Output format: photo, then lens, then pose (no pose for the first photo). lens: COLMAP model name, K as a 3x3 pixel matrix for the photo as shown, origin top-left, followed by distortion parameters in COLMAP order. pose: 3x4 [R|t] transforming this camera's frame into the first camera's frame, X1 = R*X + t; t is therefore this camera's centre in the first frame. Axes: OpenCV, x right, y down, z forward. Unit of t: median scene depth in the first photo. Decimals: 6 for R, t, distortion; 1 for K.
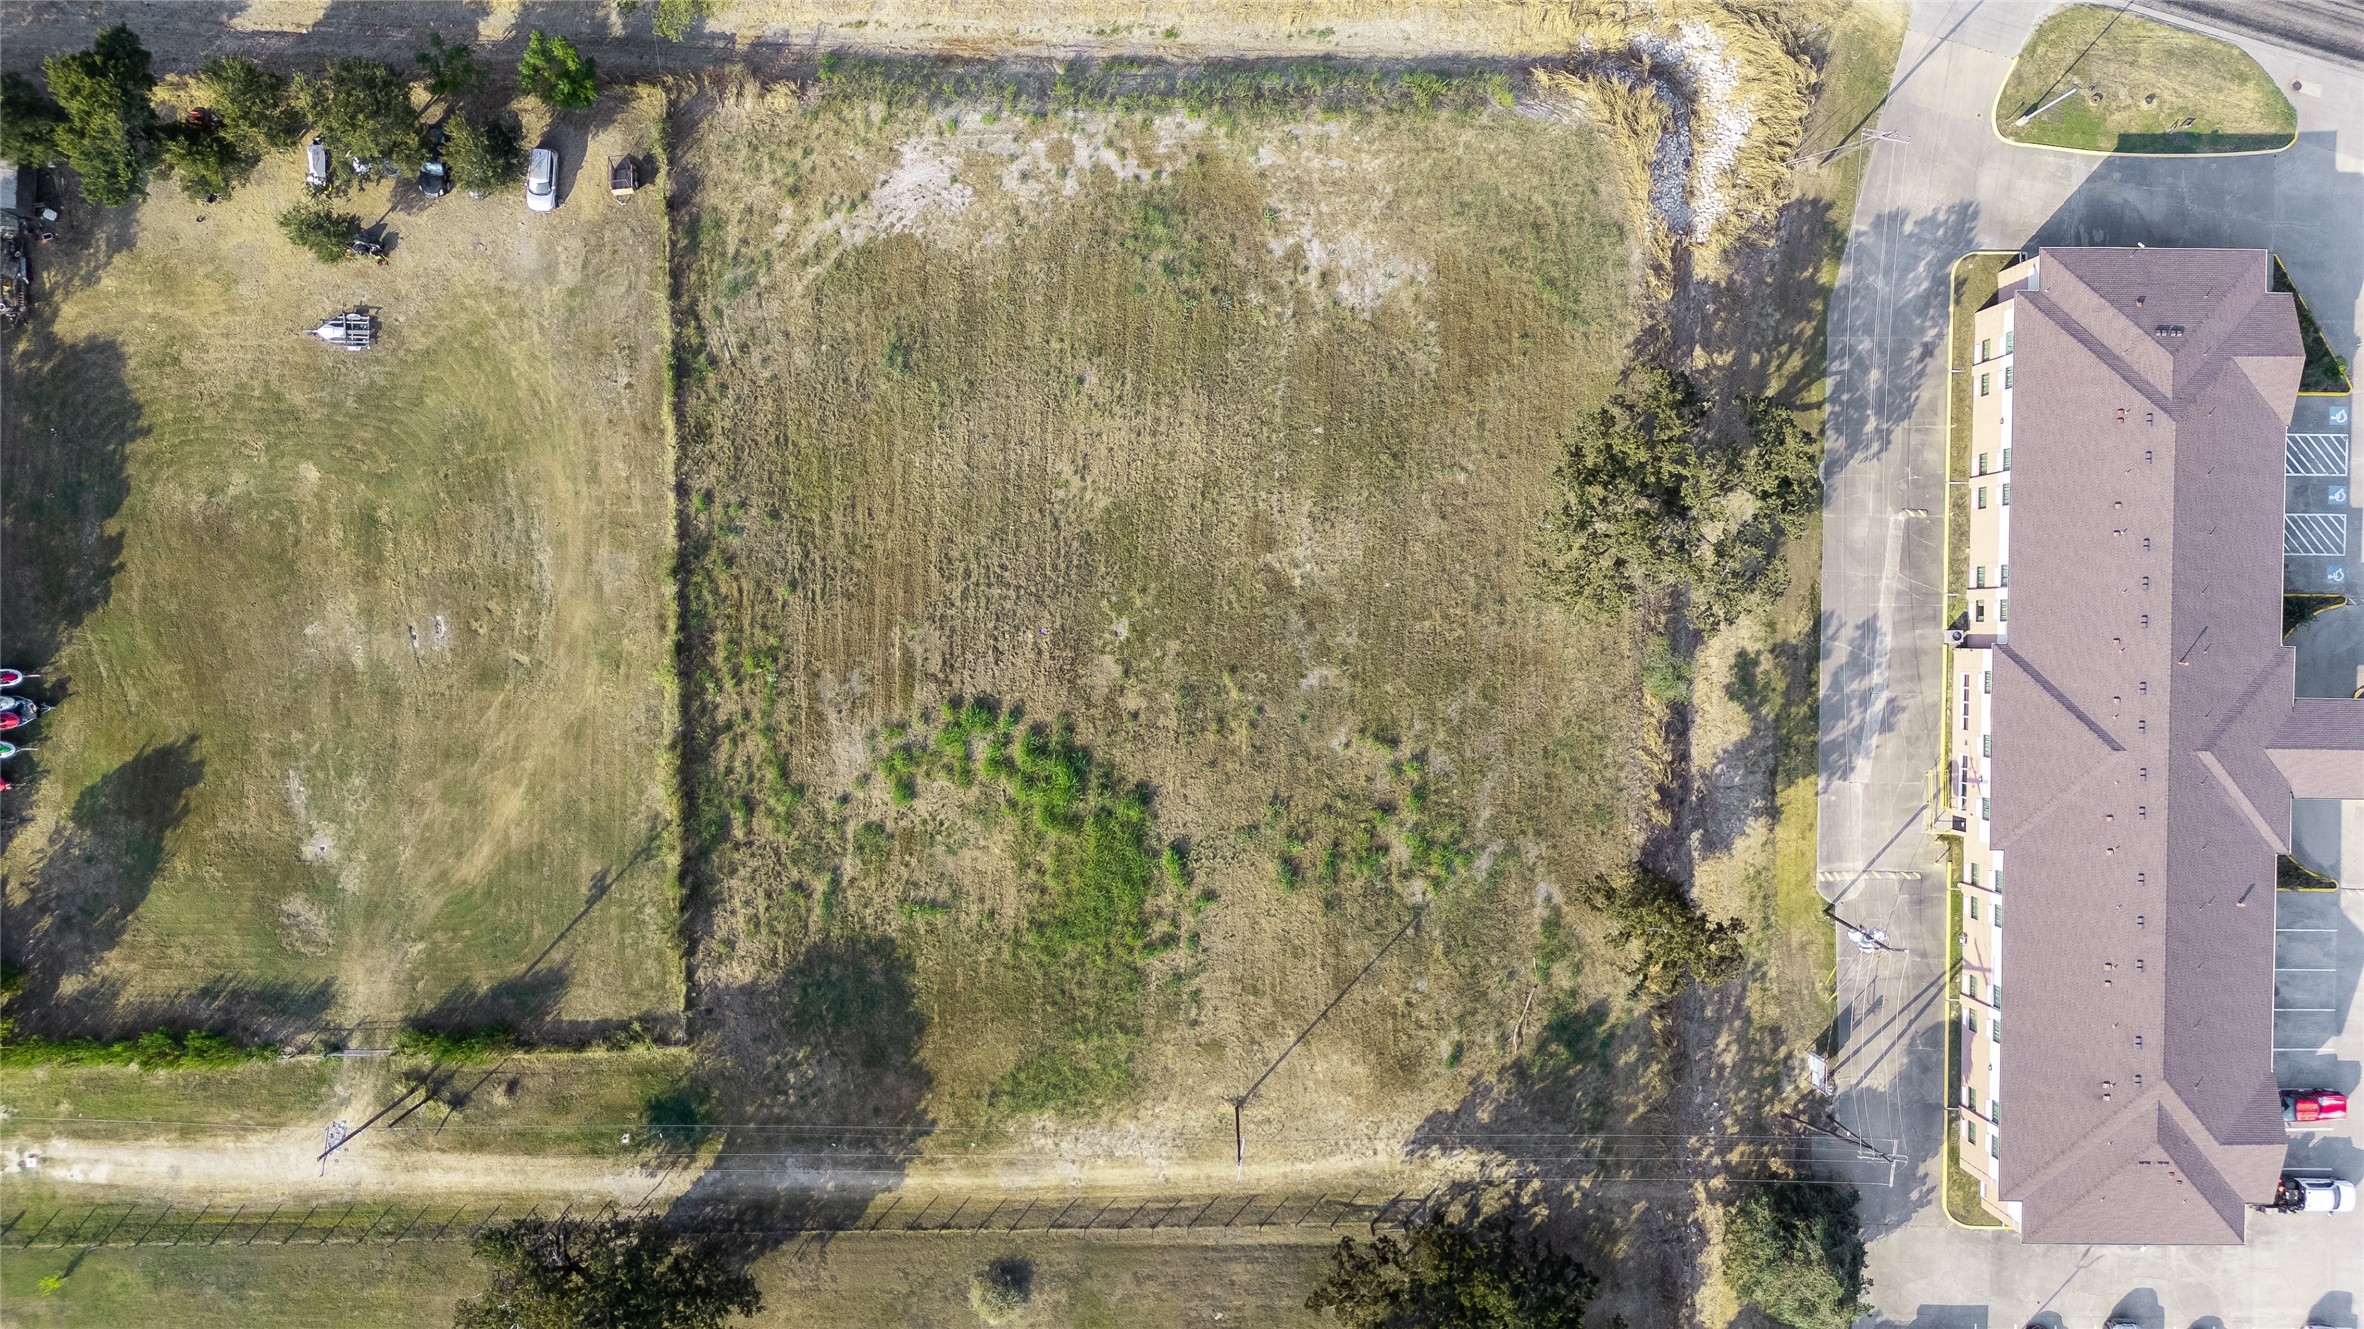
lens RADIAL K [[1732.7, 0, 1182.0], [0, 1732.7, 664.5], [0, 0, 1]] dist [0.100541, -0.117002]
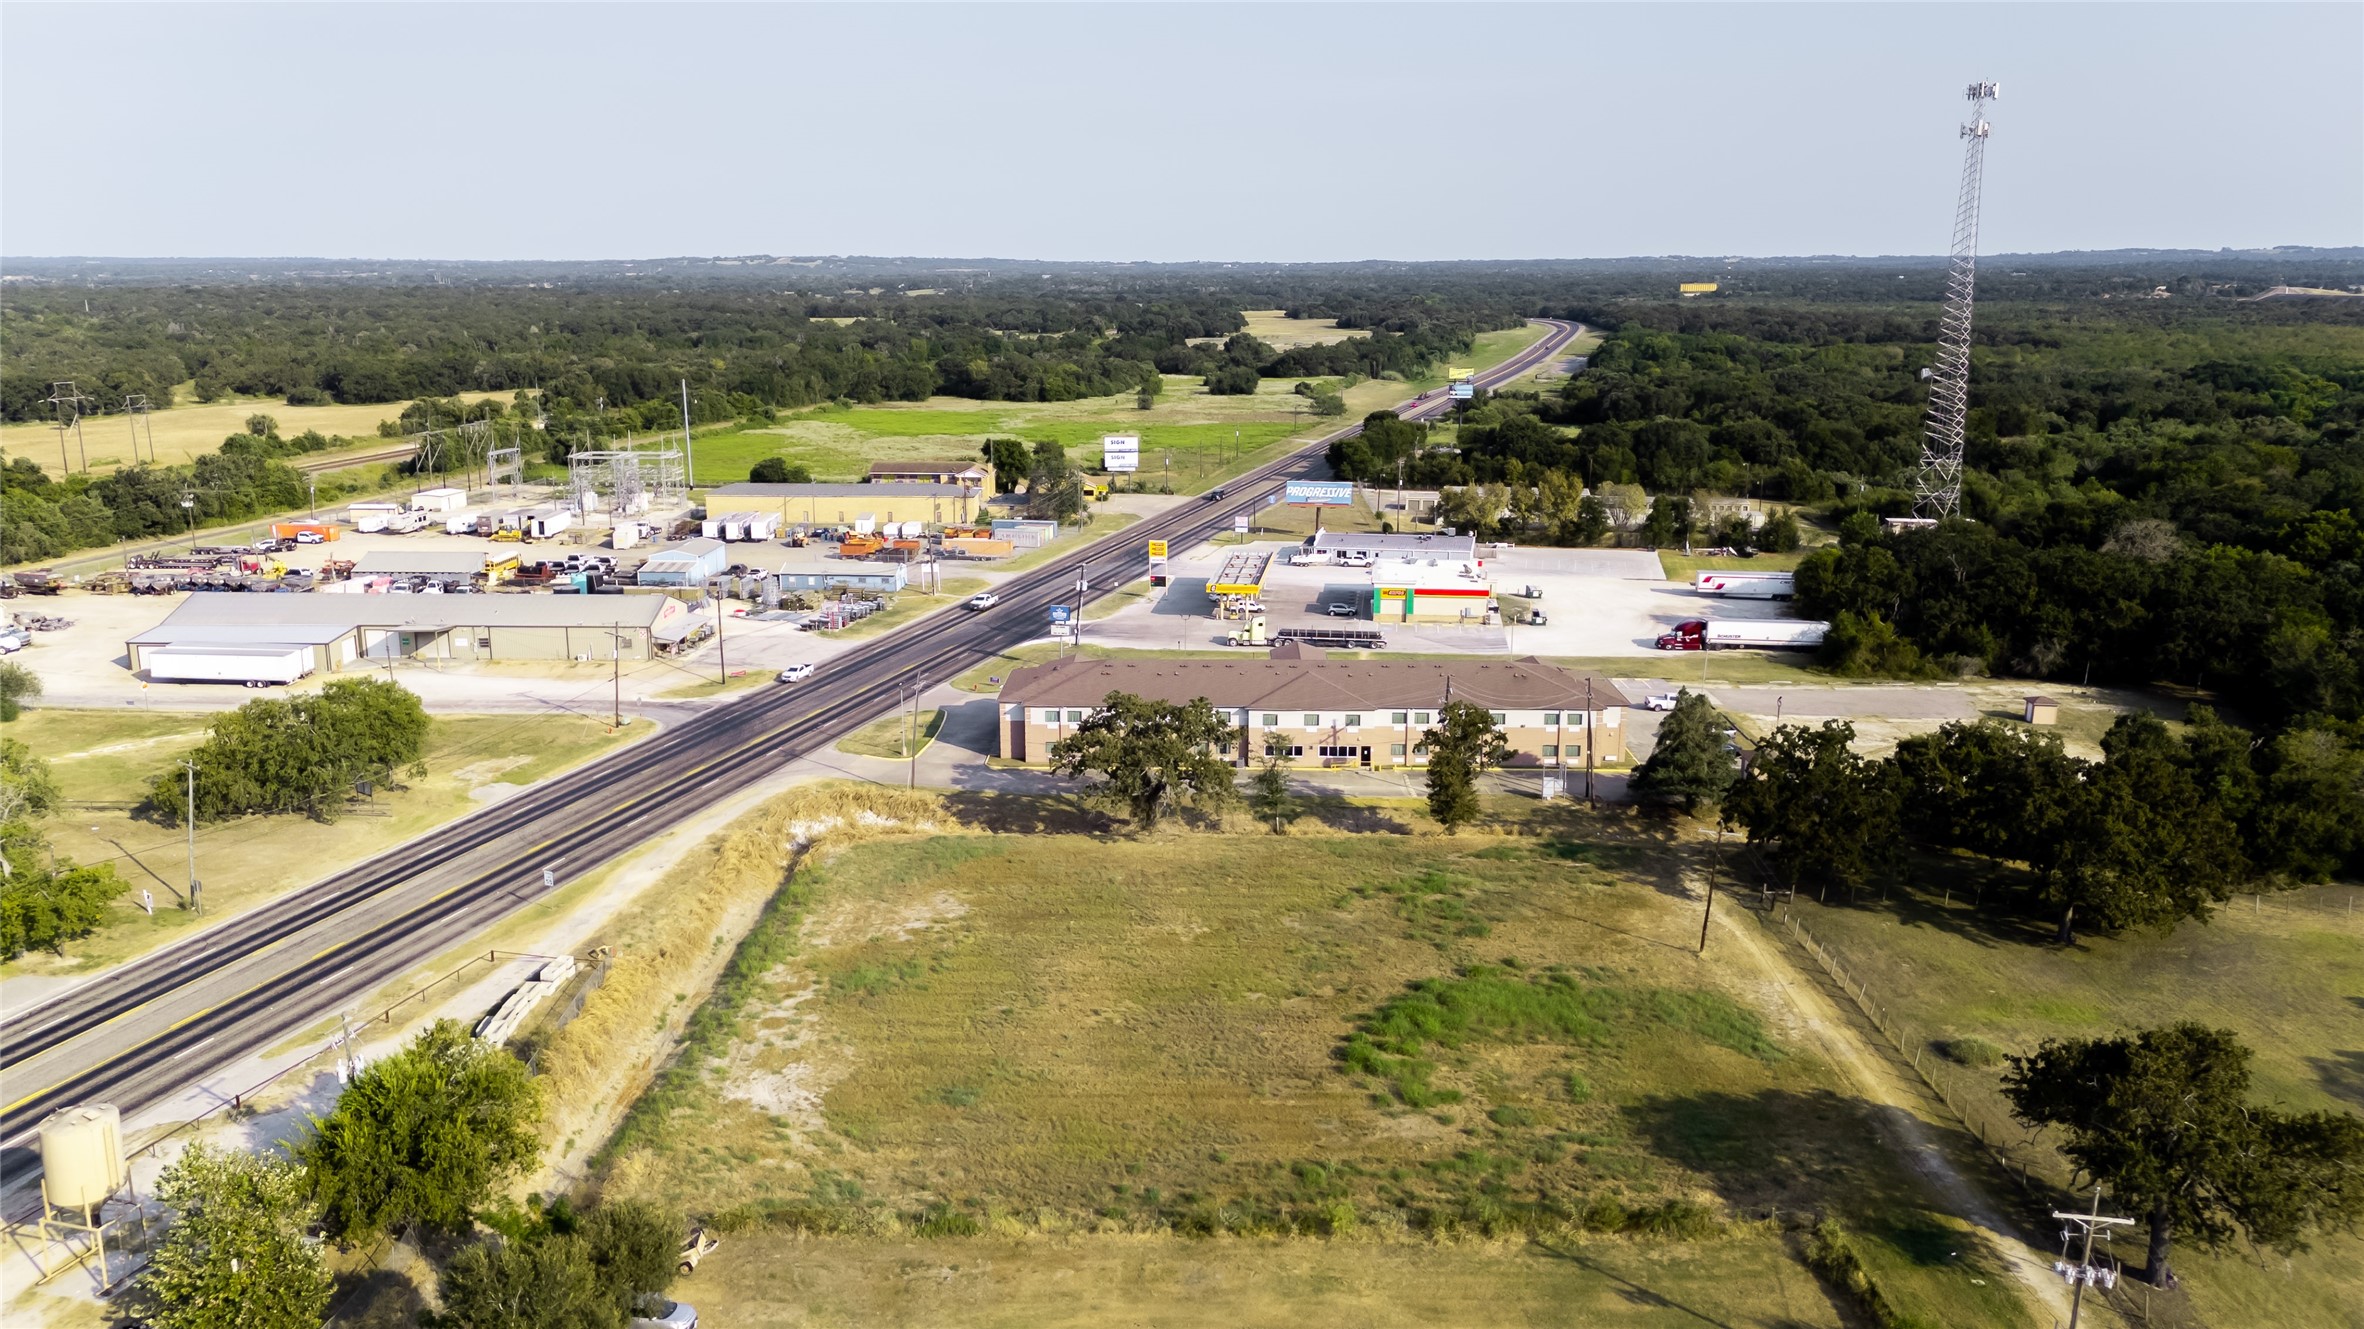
lens RADIAL K [[1721.7, 0, 1182.0], [0, 1721.7, 664.5], [0, 0, 1]] dist [0.098372, -0.125061]
pose [[0.007604, -0.242223, 0.970191, -0.959710], [0.999834, -0.014250, -0.011394, -0.049038], [0.016585, 0.970116, 0.242074, 0.565460]]
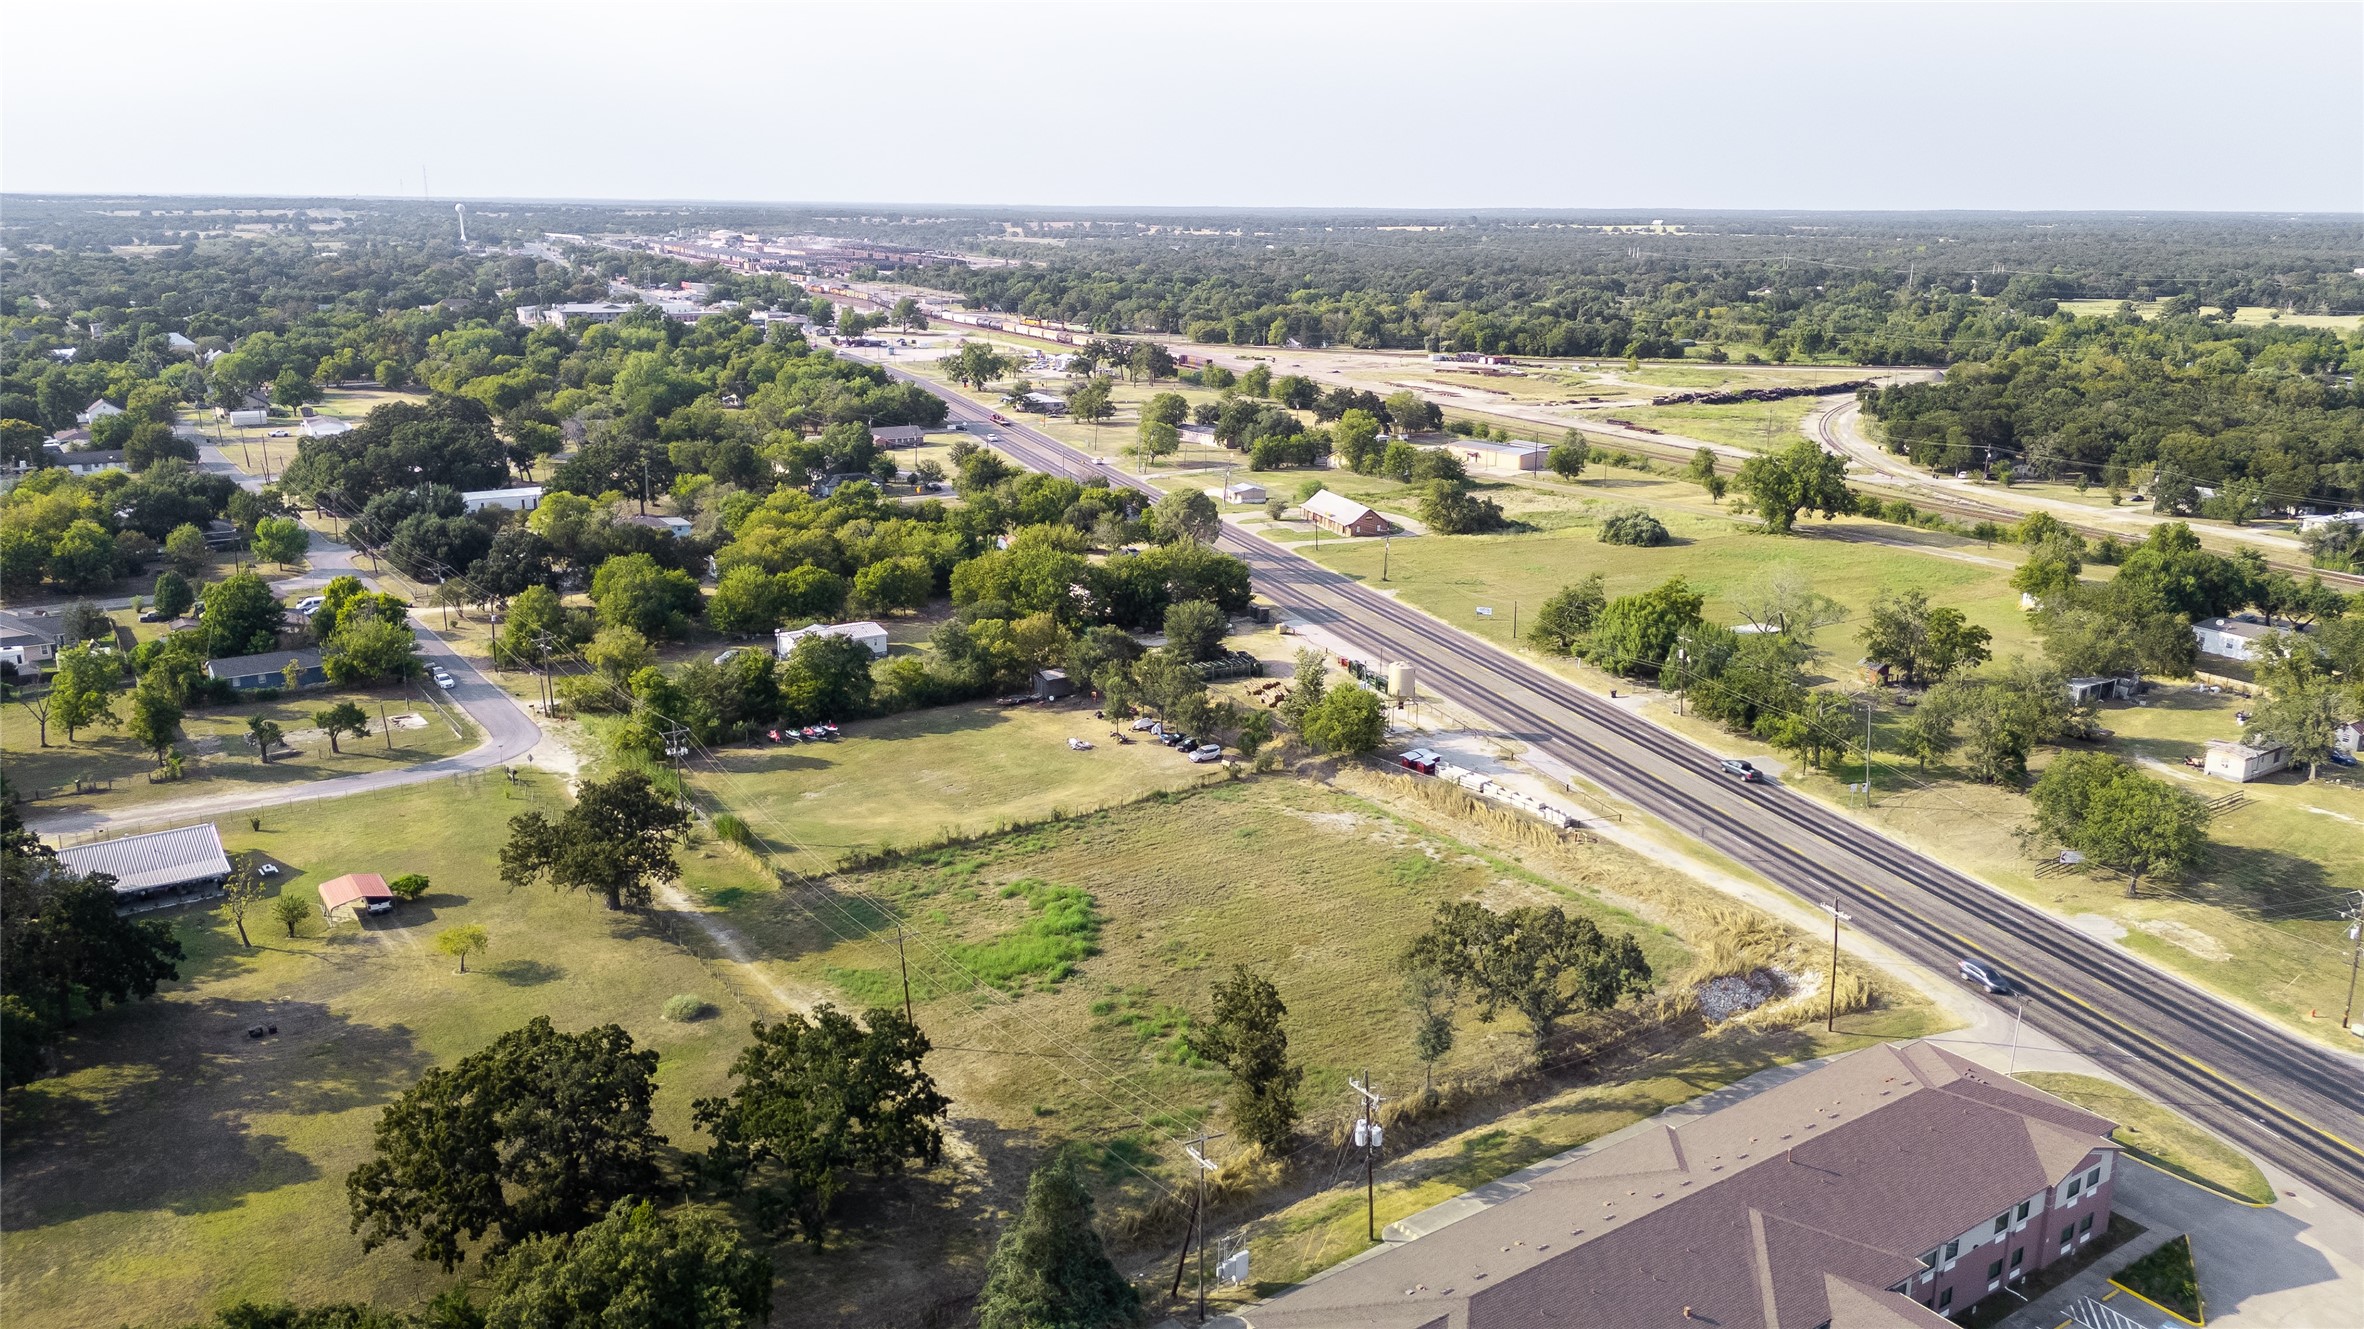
lens RADIAL K [[1721.7, 0, 1182.0], [0, 1721.7, 664.5], [0, 0, 1]] dist [0.098372, -0.125061]
pose [[0.577205, 0.197118, -0.792451, 1.008476], [-0.816526, 0.126299, -0.563324, 0.729492], [-0.010955, 0.972210, 0.233853, 0.476953]]
